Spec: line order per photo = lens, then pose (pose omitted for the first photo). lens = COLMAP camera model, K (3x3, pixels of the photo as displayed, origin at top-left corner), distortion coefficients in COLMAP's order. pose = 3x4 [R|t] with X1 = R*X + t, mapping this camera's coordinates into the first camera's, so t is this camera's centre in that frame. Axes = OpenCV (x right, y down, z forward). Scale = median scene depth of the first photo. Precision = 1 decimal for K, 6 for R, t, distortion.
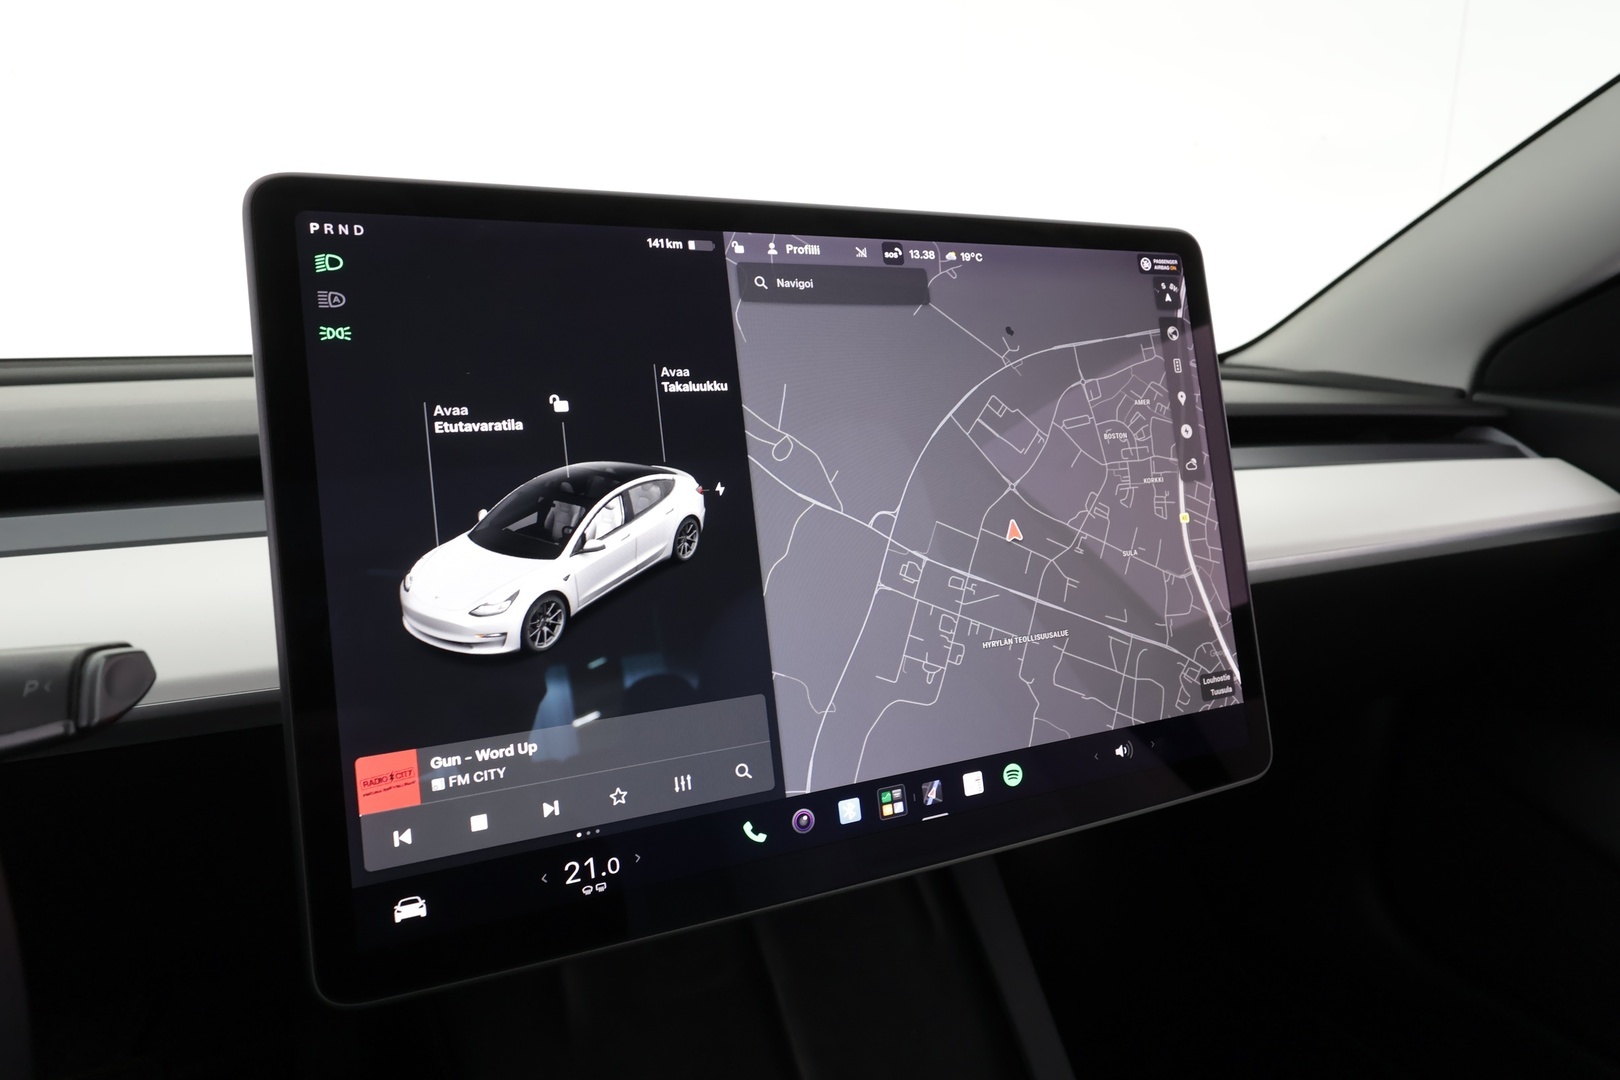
lens RADIAL K [[958.8, 0, 810.0], [0, 958.8, 540.0], [0, 0, 1]] dist [0.000854, 0.002597]
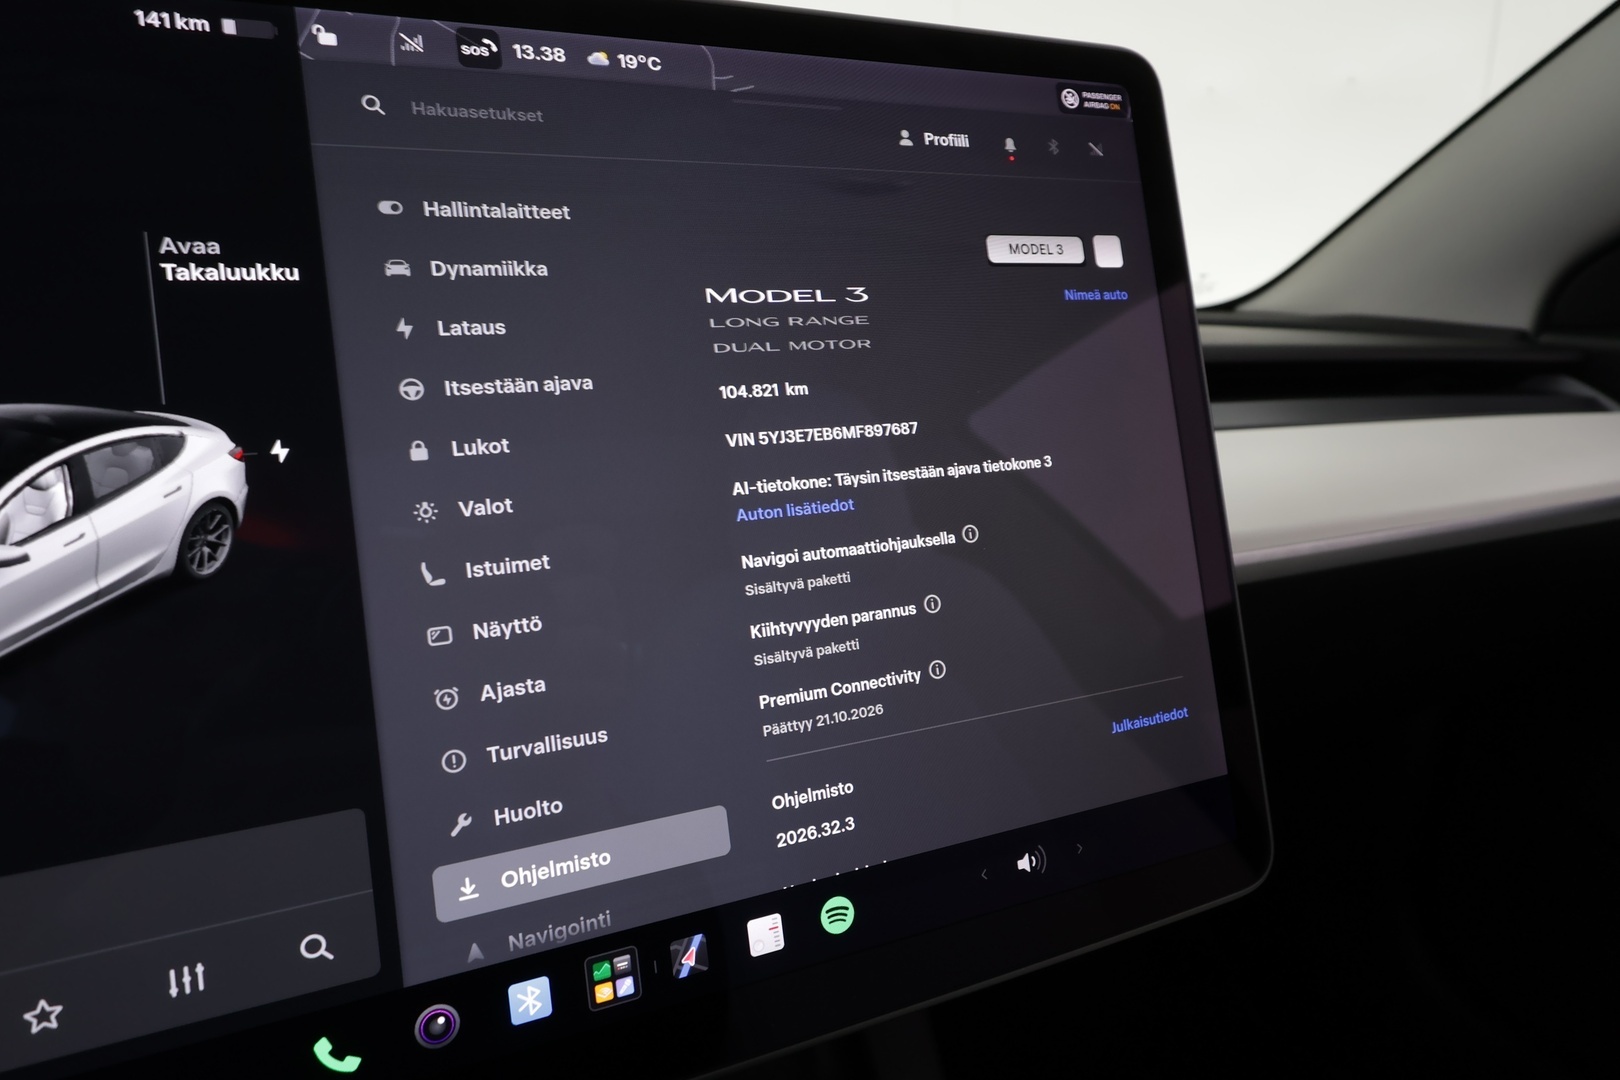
lens RADIAL K [[958.0, 0, 809.0], [0, 958.0, 545.8], [0, 0, 1]] dist [0.002940, 0.000520]
pose [[0.999544, -0.016588, -0.025238, 0.226379], [0.017103, 0.999647, 0.020323, -0.003161], [0.024892, -0.020745, 0.999475, 0.418957]]
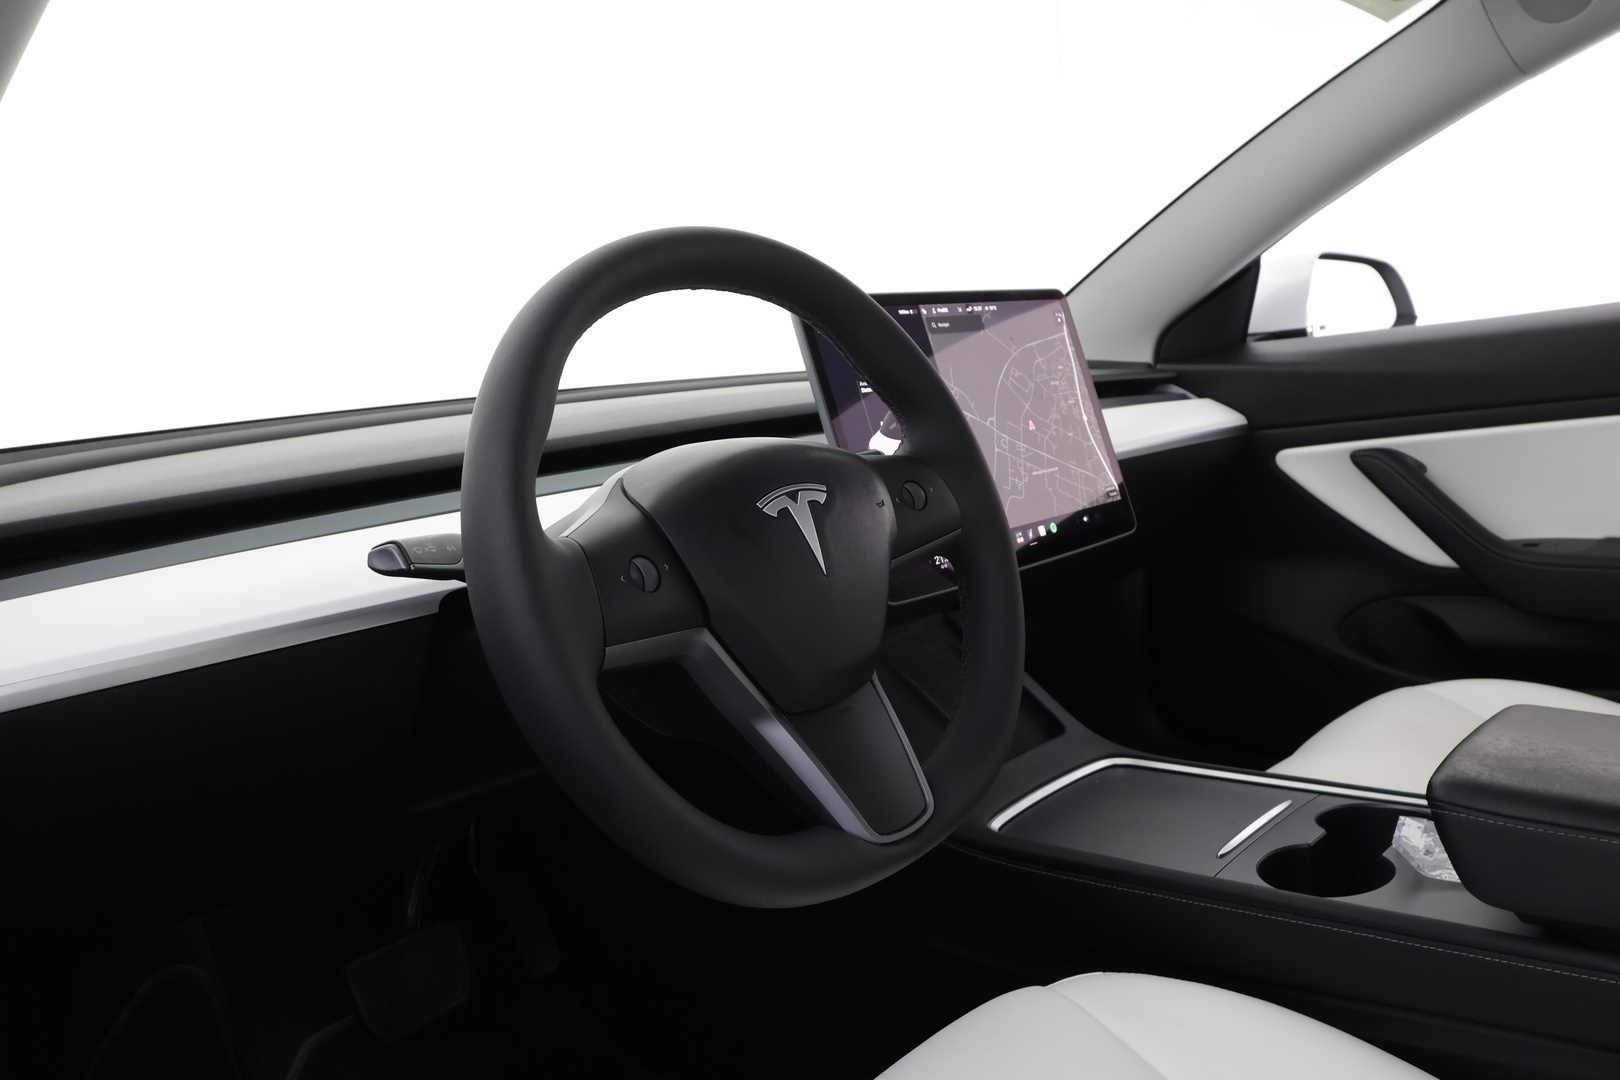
lens RADIAL K [[1238.0, 0, 810.0], [0, 1238.0, 540.0], [0, 0, 1]] dist [-0.002560, -0.000424]
pose [[0.925432, -0.129108, 0.356240, -1.478430], [0.156081, 0.986582, -0.047907, 0.346622], [-0.345275, 0.099937, 0.933166, -1.665304]]
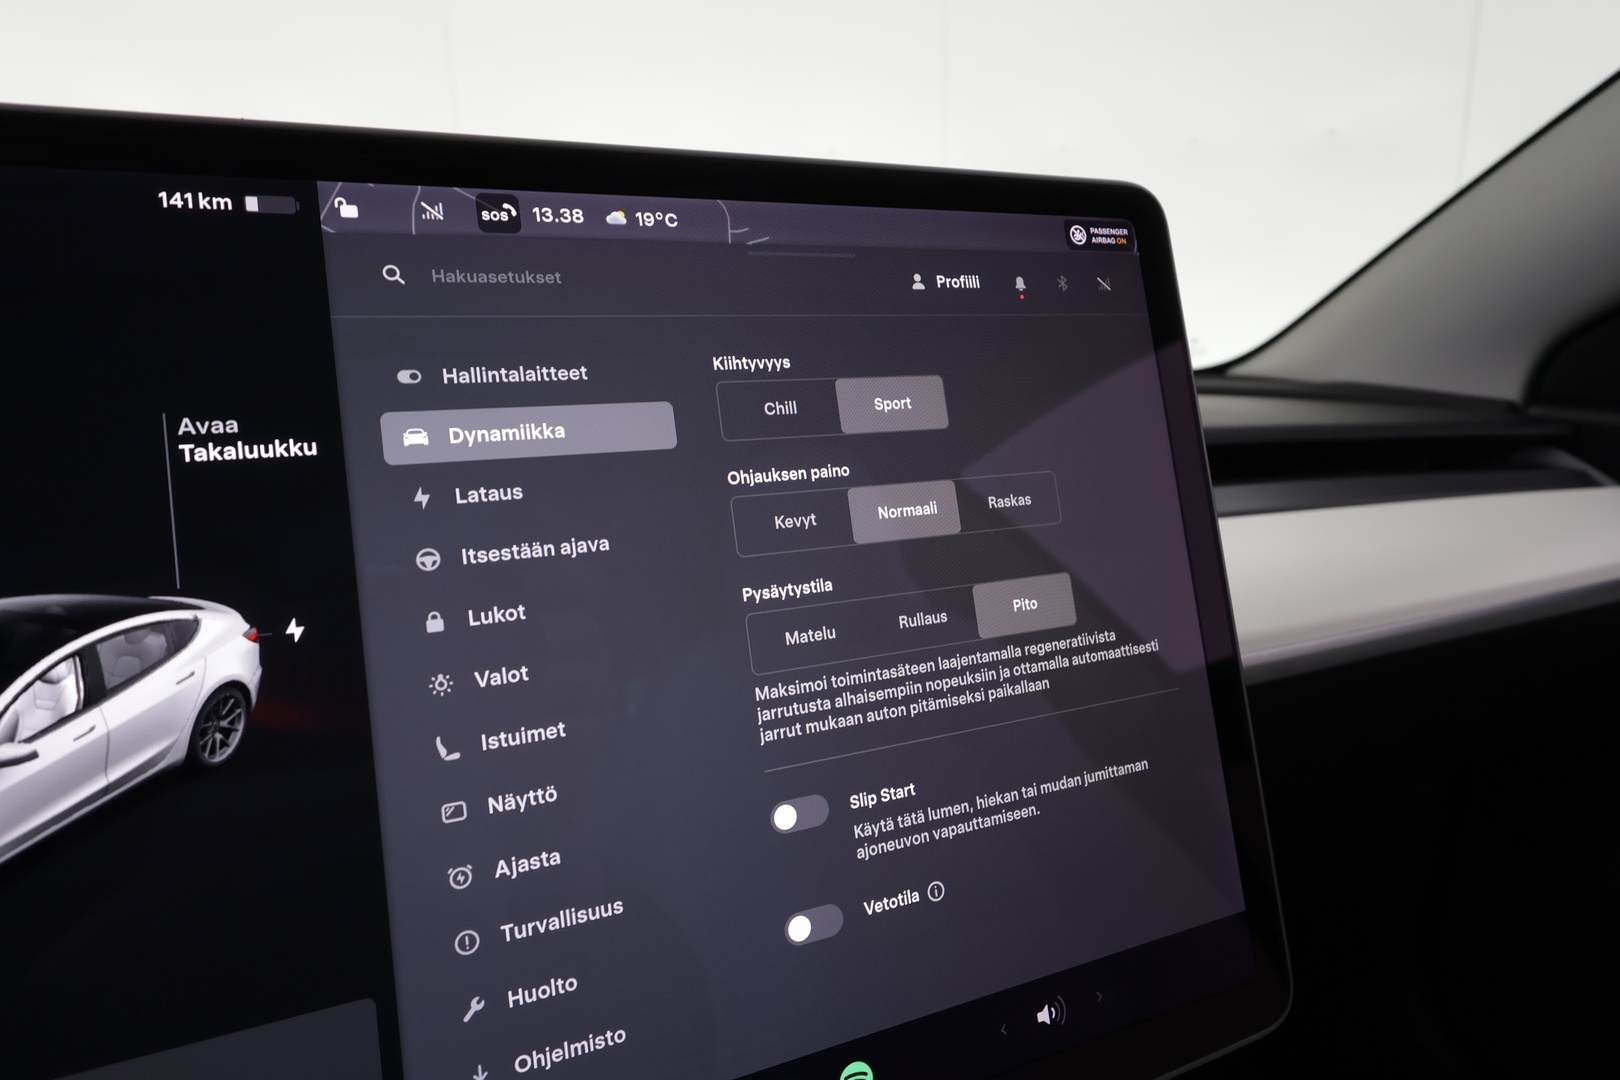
lens RADIAL K [[958.8, 0, 810.0], [0, 958.8, 540.0], [0, 0, 1]] dist [0.000854, 0.002597]
pose [[0.999729, -0.019071, -0.013341, 0.209805], [0.018842, 0.999676, -0.017115, -0.087702], [0.013663, 0.016859, 0.999765, 0.422417]]
